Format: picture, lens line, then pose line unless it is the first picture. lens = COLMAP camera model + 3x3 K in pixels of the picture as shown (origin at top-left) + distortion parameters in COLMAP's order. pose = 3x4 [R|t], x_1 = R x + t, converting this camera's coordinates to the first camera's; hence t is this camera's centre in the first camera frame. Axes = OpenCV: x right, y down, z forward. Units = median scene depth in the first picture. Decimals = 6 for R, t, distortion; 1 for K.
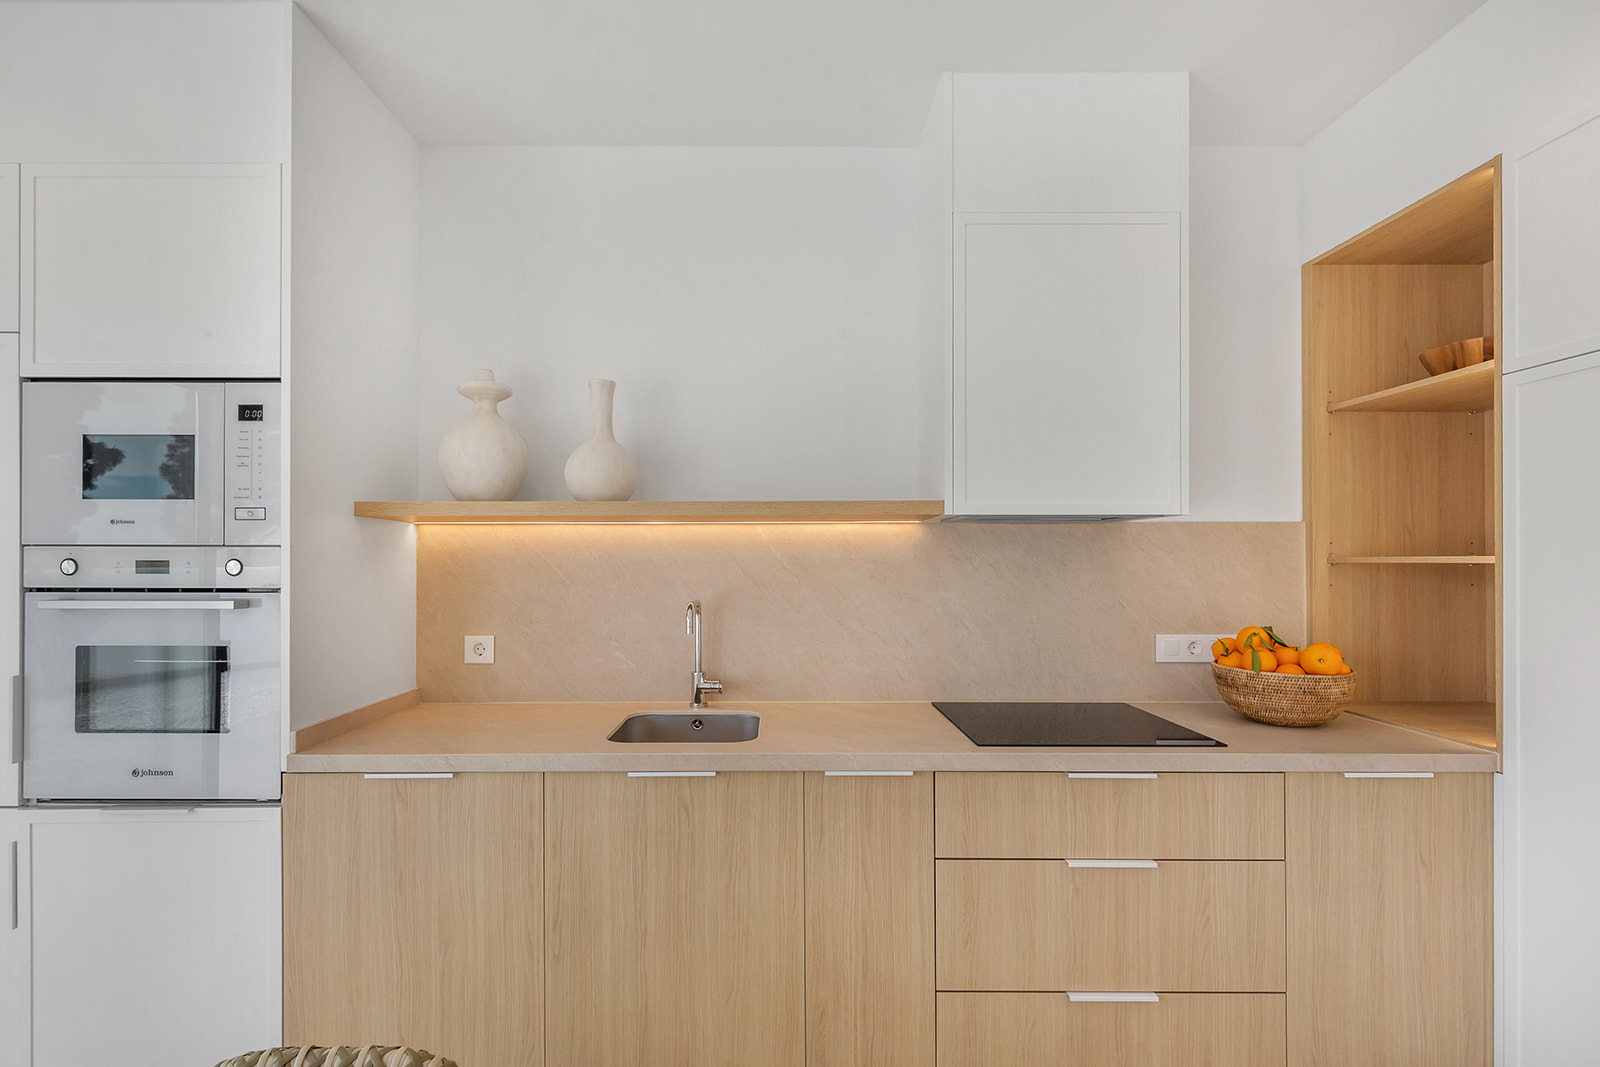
lens RADIAL K [[715.5, 0, 802.0], [0, 715.5, 555.5], [0, 0, 1]] dist [0.001175, 0.000779]
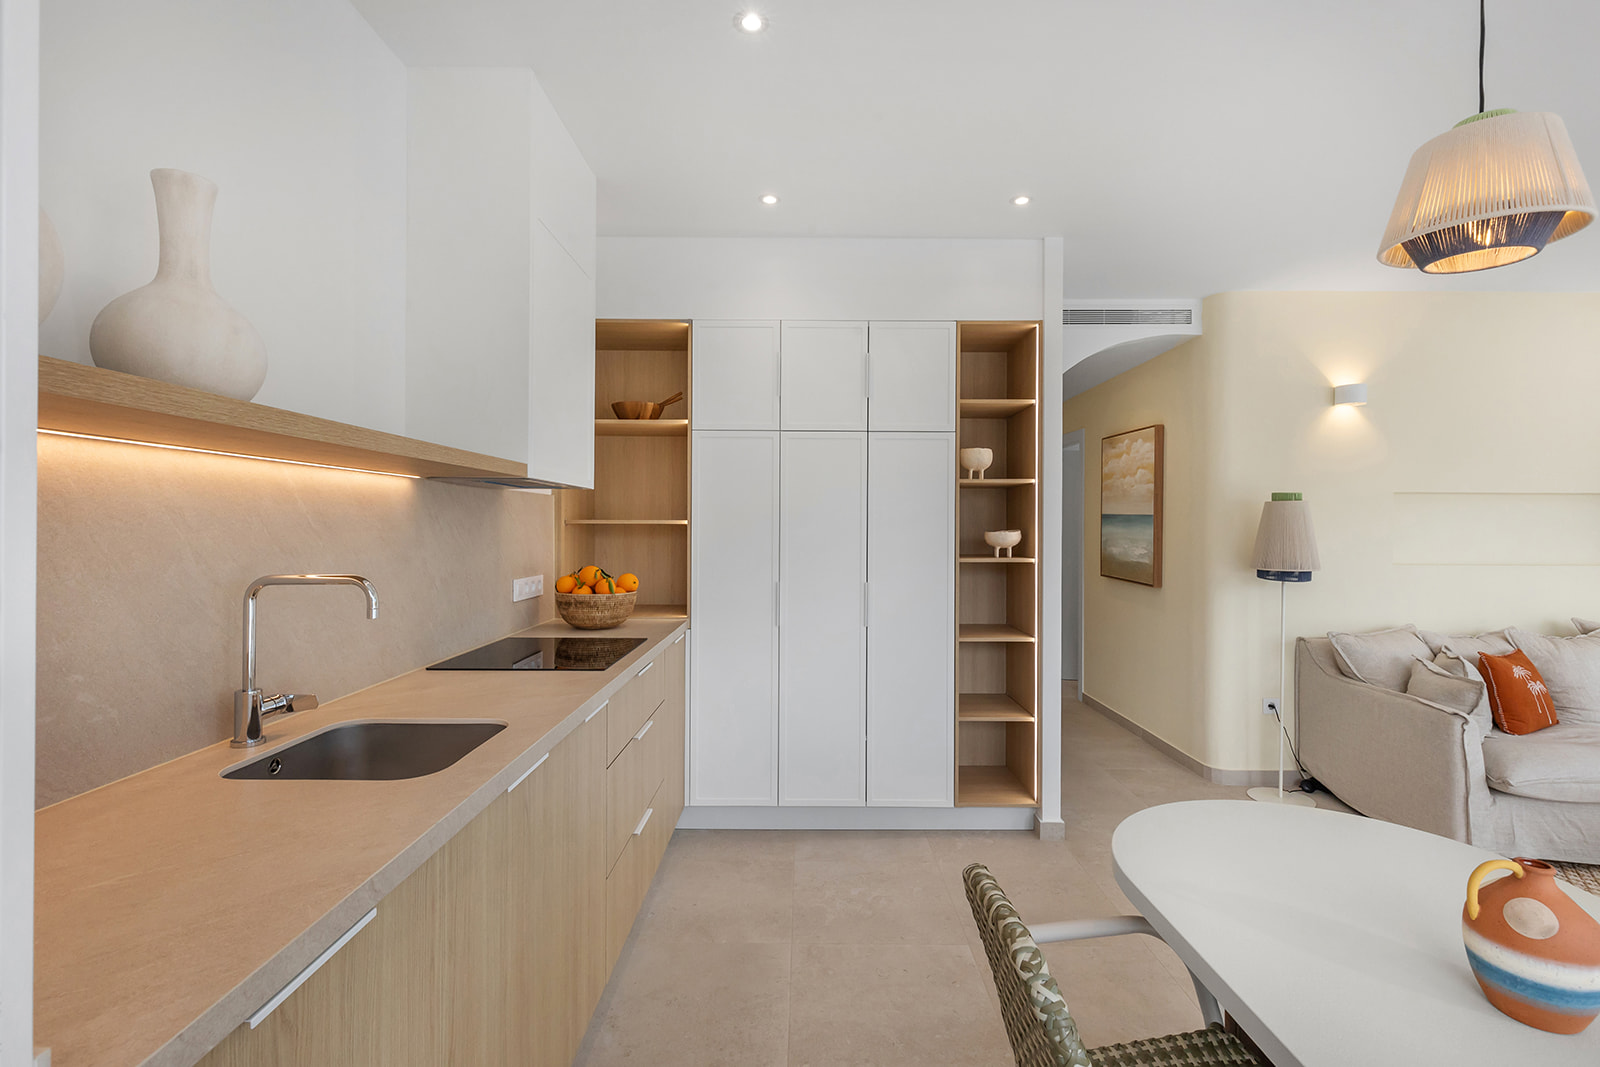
lens RADIAL K [[715.5, 0, 802.0], [0, 715.5, 555.5], [0, 0, 1]] dist [0.001175, 0.000779]
pose [[0.002214, -0.038530, 0.999255, -0.755391], [-0.013078, 0.999171, 0.038555, 0.012490], [-0.999912, -0.013154, 0.001709, 0.497337]]
